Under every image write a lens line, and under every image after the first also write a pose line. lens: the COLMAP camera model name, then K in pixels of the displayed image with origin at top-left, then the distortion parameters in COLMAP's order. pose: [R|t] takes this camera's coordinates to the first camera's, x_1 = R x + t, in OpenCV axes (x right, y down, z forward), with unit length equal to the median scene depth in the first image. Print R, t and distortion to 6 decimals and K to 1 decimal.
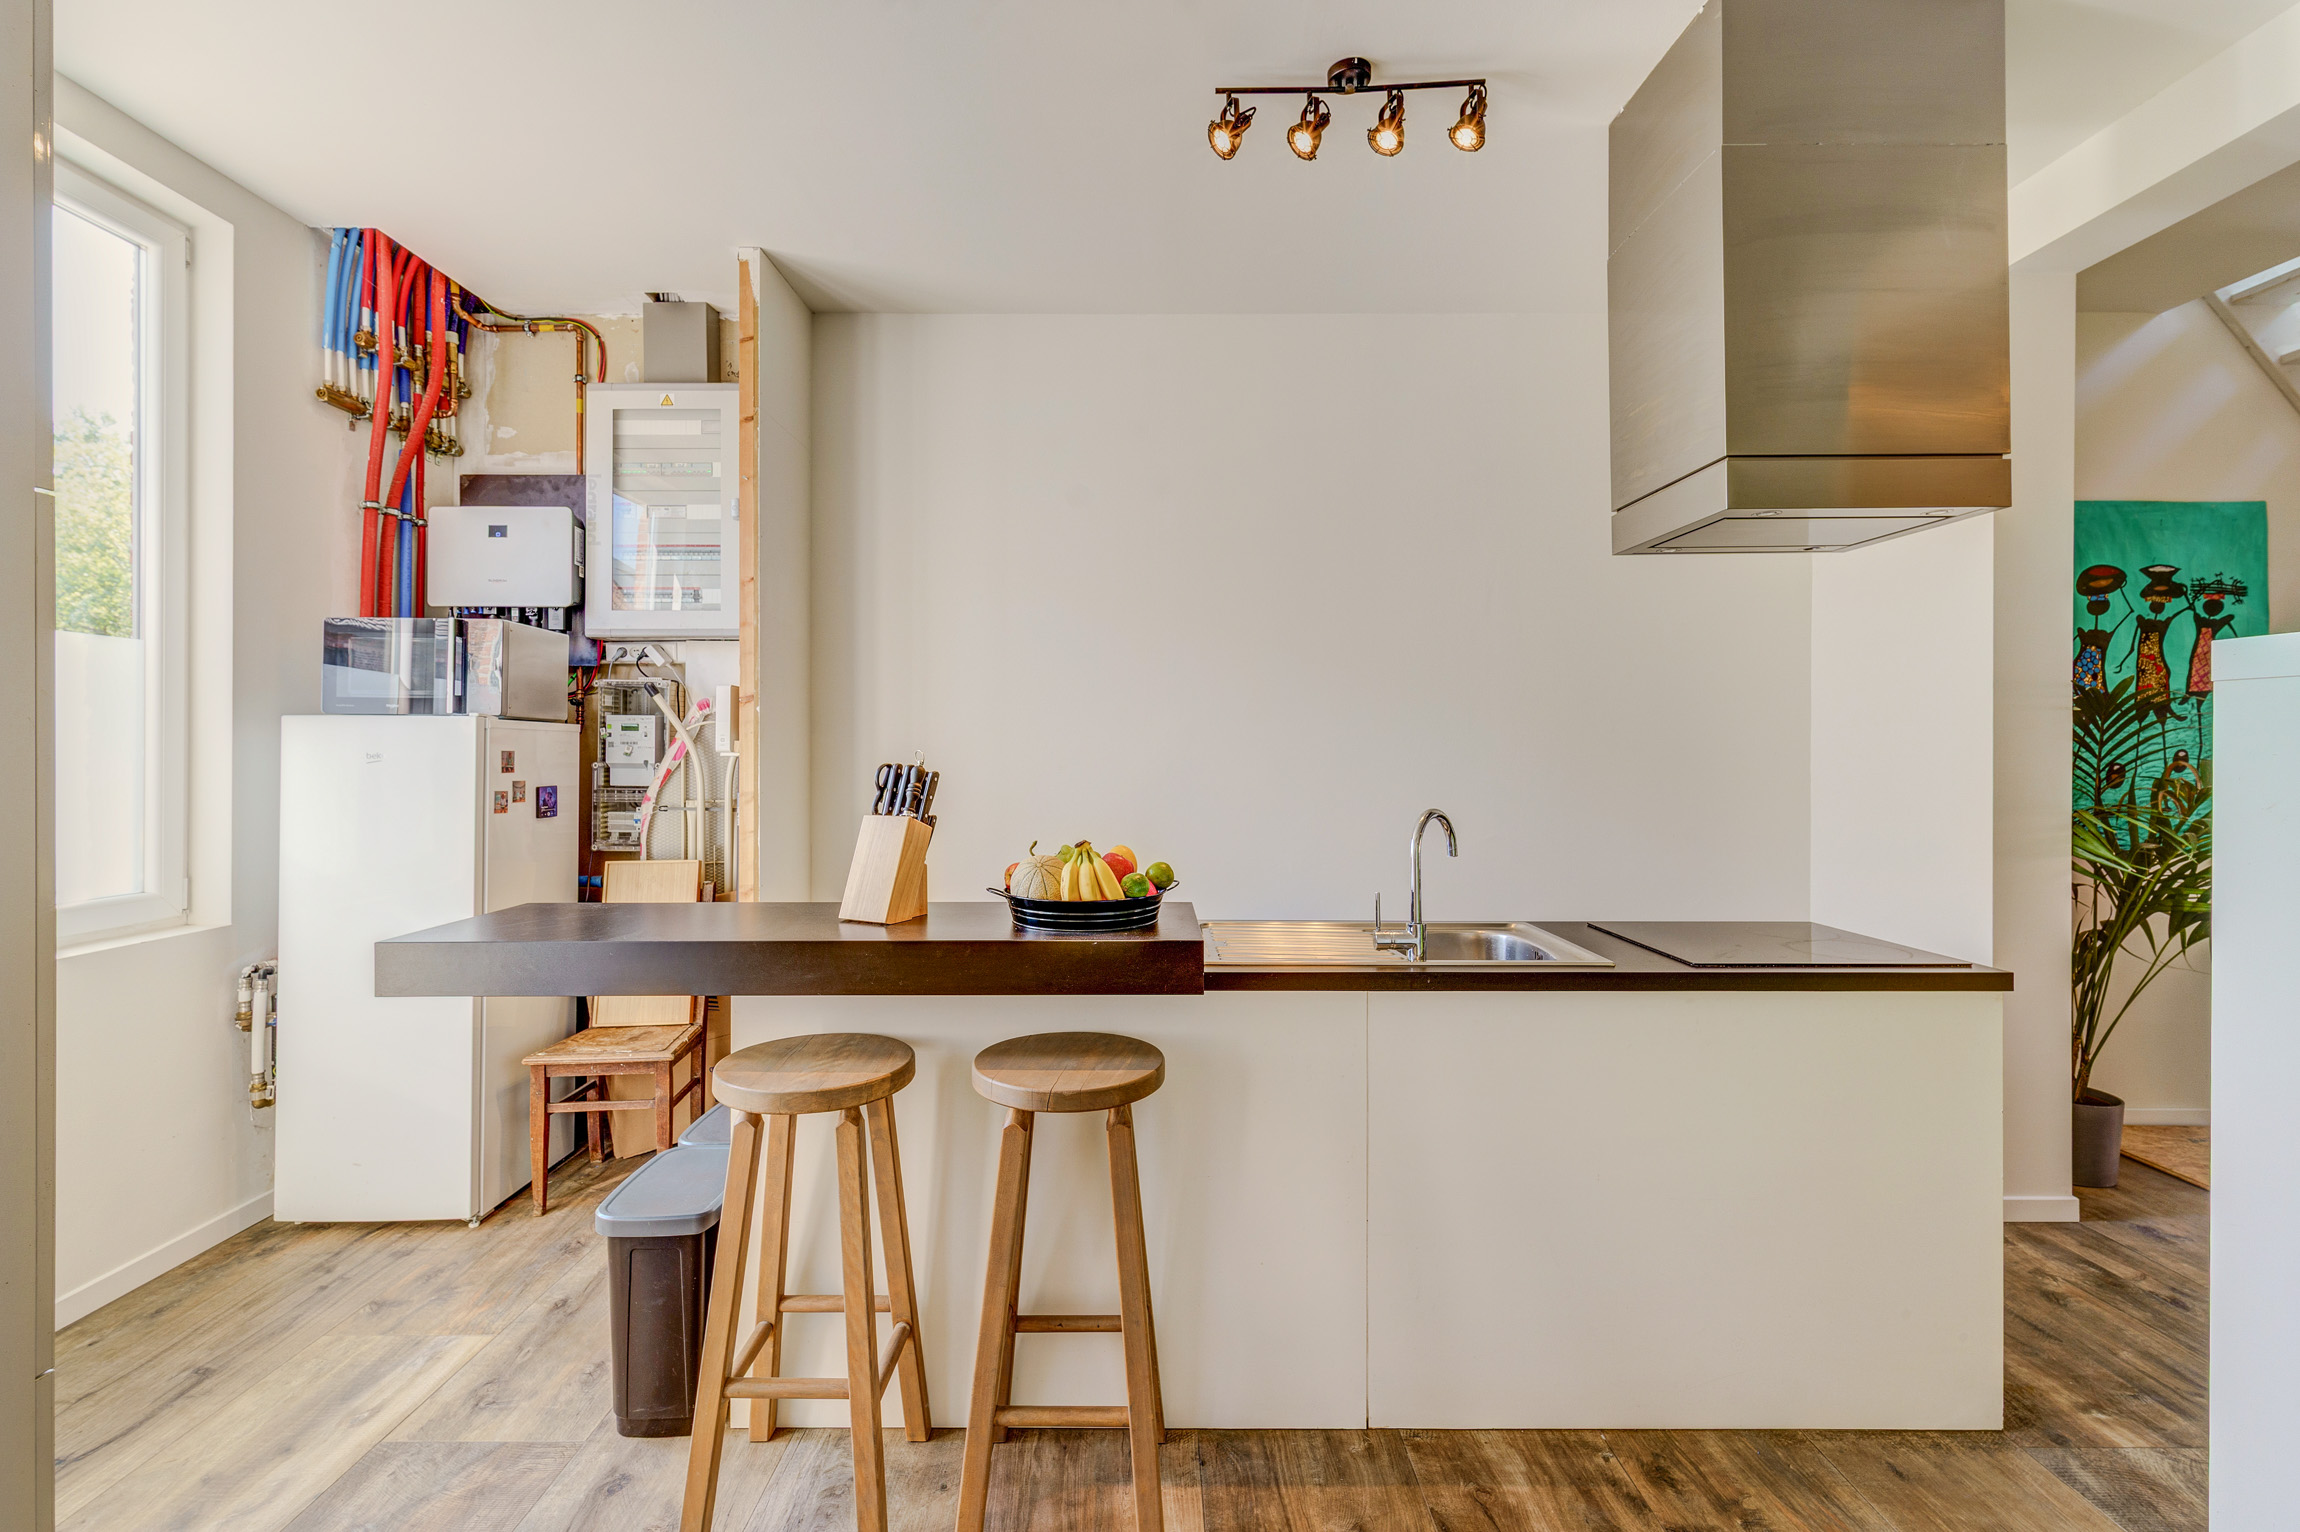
lens RADIAL K [[983.7, 0, 1145.5], [0, 983.7, 749.6], [0, 0, 1]] dist [0.002143, -0.000155]
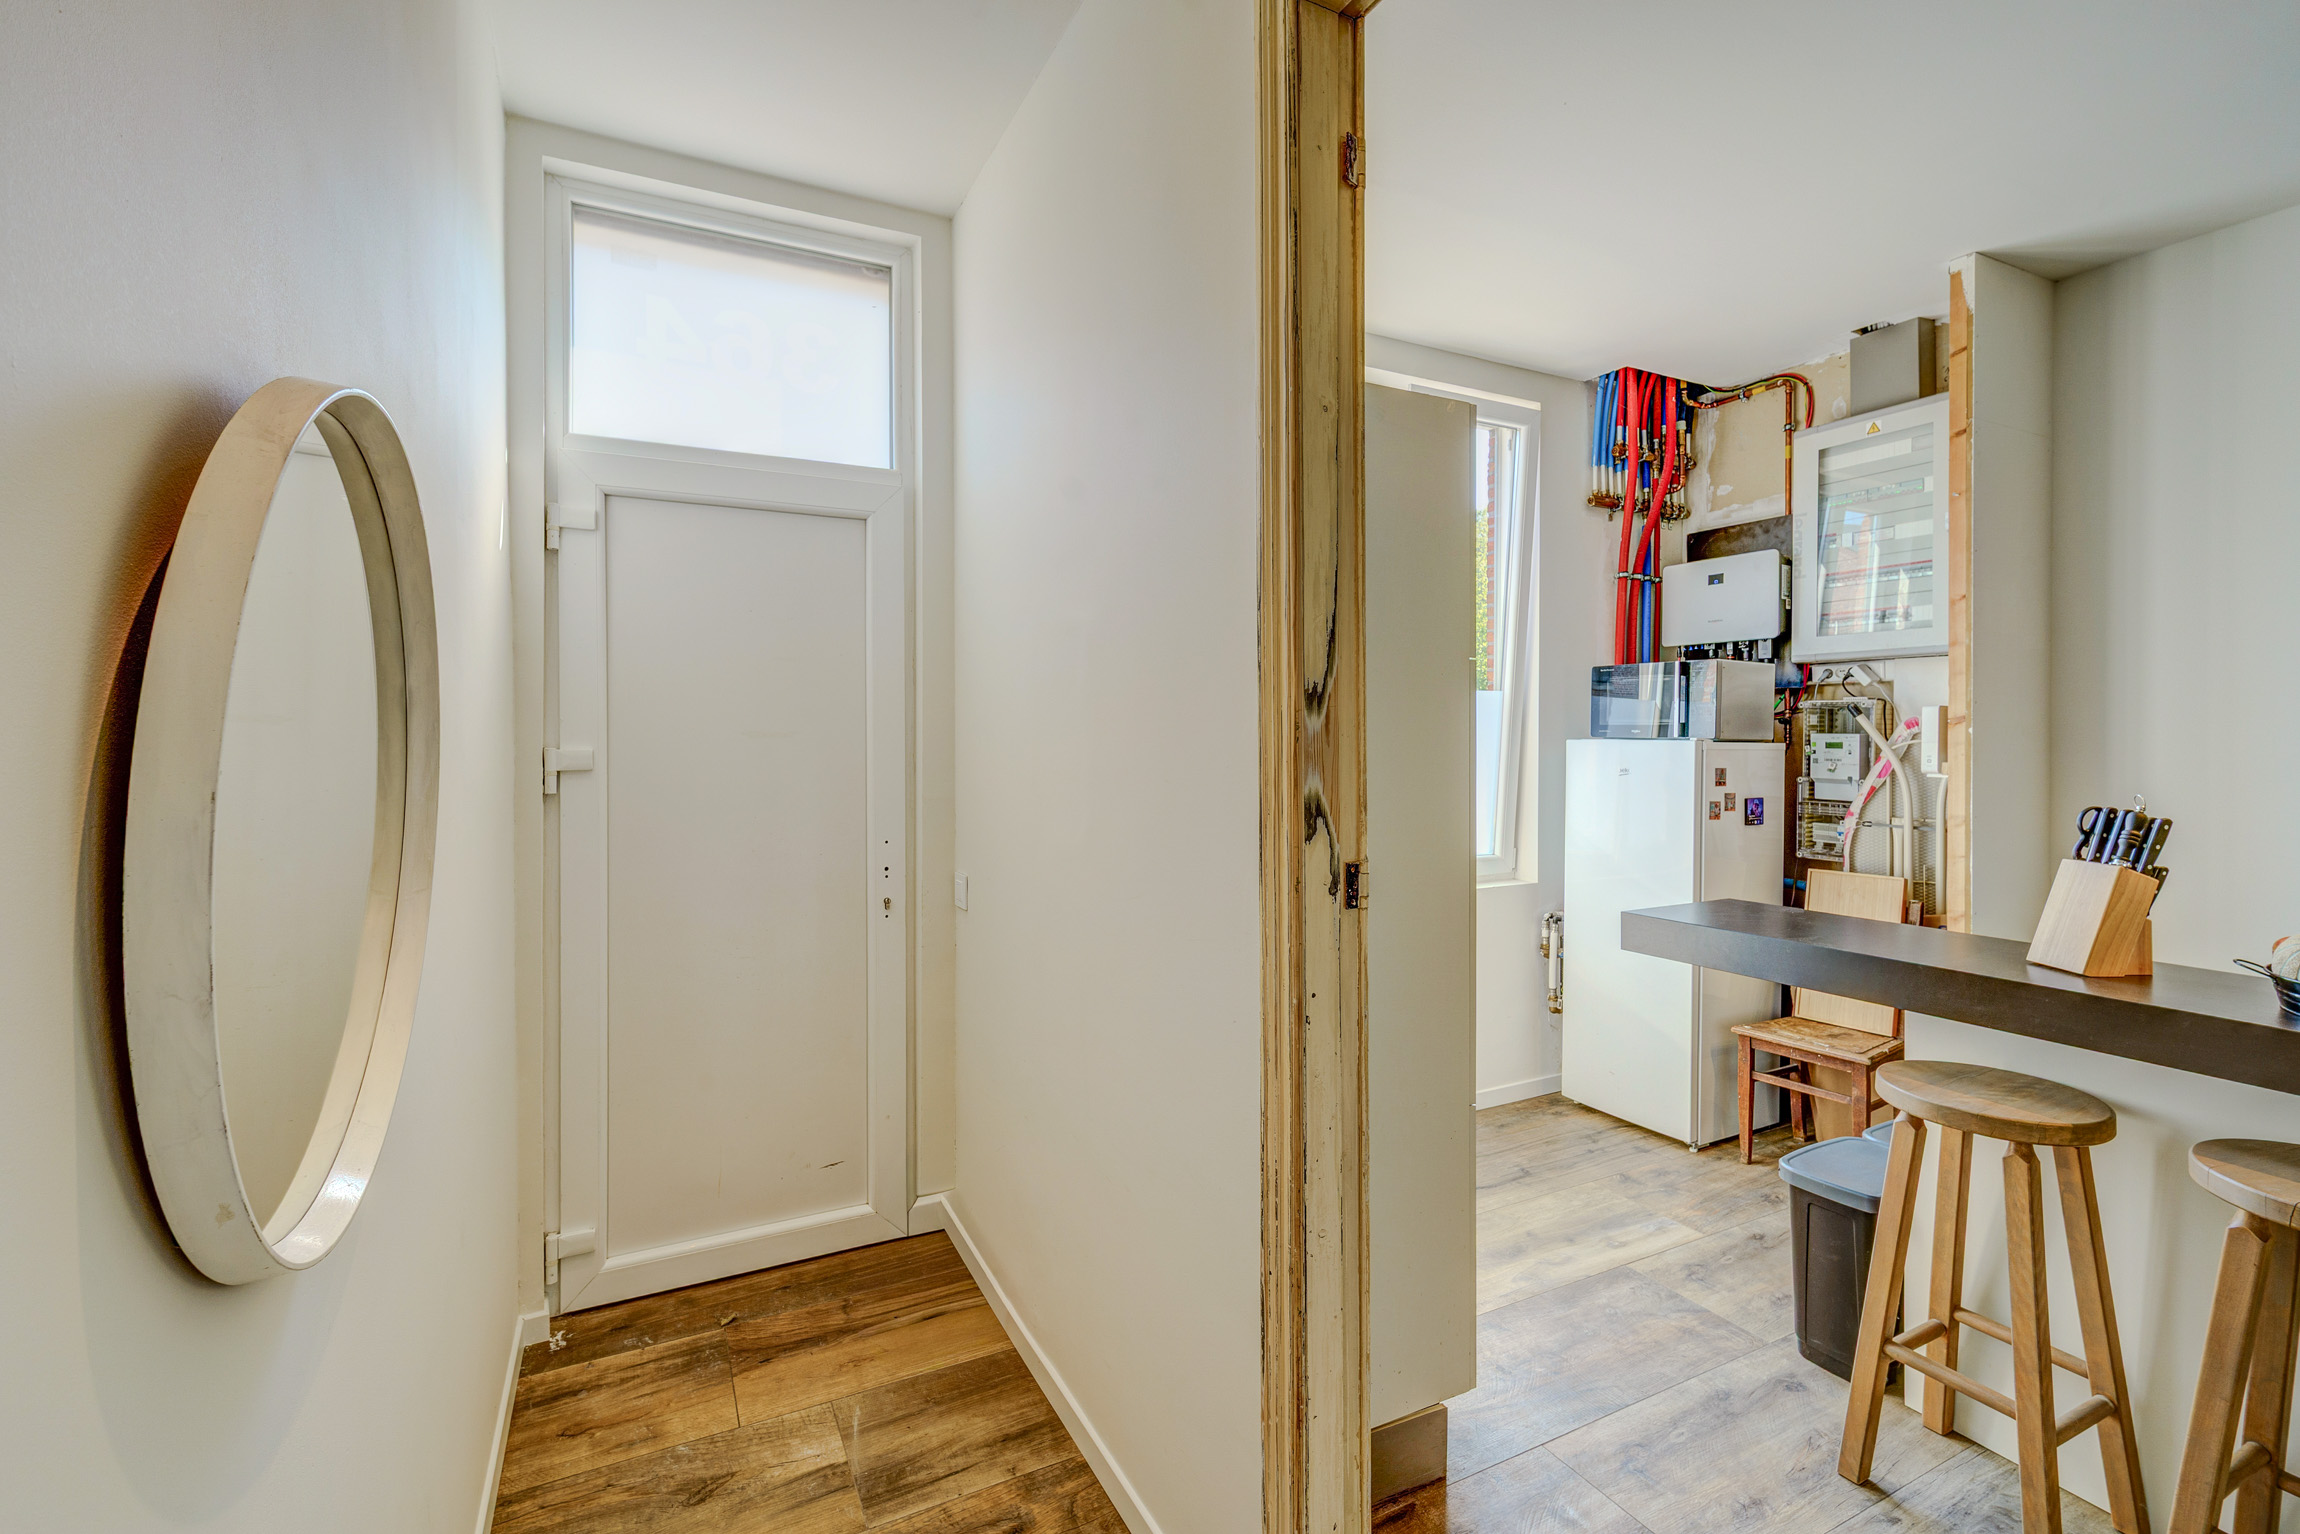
lens RADIAL K [[983.7, 0, 1145.5], [0, 983.7, 750.6], [0, 0, 1]] dist [0.002143, -0.000155]
pose [[0.435132, 0.008599, -0.900325, 0.120998], [0.002989, 0.999935, 0.010995, -0.033386], [0.900362, -0.007475, 0.435078, -0.145820]]
